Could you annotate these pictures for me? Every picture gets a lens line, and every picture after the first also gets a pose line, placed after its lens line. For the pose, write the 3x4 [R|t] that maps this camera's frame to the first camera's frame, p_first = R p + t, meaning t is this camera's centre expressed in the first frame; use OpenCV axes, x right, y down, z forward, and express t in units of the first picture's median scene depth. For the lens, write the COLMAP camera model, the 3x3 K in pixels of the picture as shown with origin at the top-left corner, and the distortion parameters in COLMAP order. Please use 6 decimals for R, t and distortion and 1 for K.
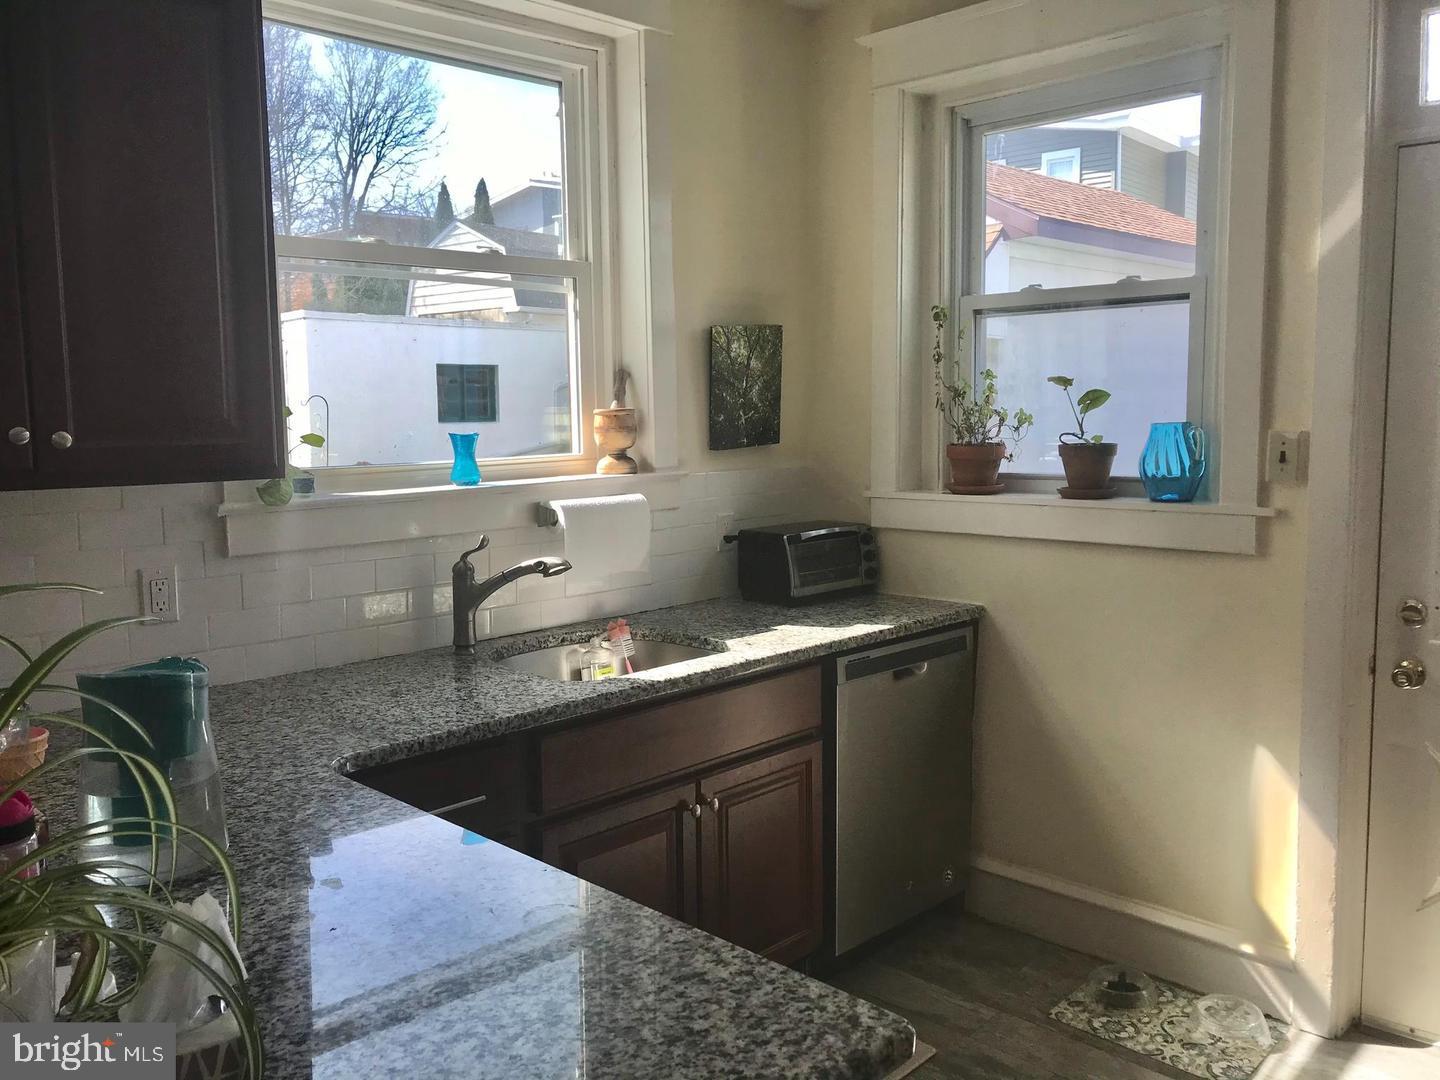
lens RADIAL K [[1165.1, 0, 714.5], [0, 1165.1, 540.7], [0, 0, 1]] dist [0.009024, -0.010396]
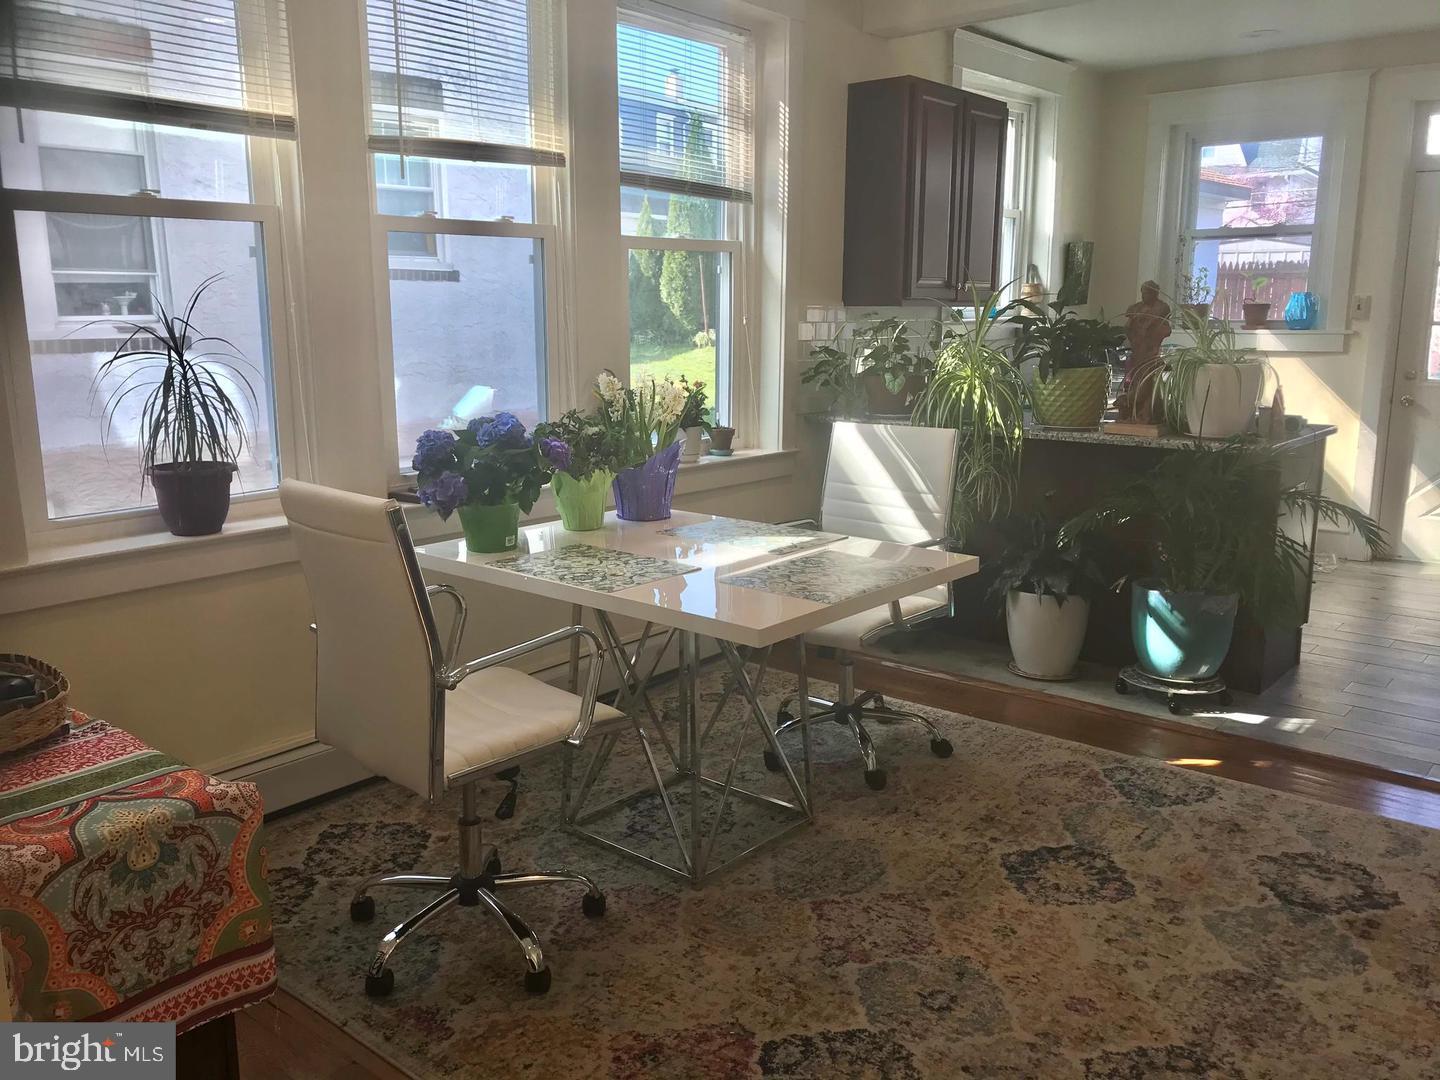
lens RADIAL K [[1174.4, 0, 715.9], [0, 1174.4, 530.8], [0, 0, 1]] dist [0.006402, 0.004467]
pose [[0.996320, -0.002417, 0.085681, -0.815769], [-0.004181, 0.997042, 0.076743, 0.162369], [-0.085613, -0.076819, 0.993363, -1.028707]]
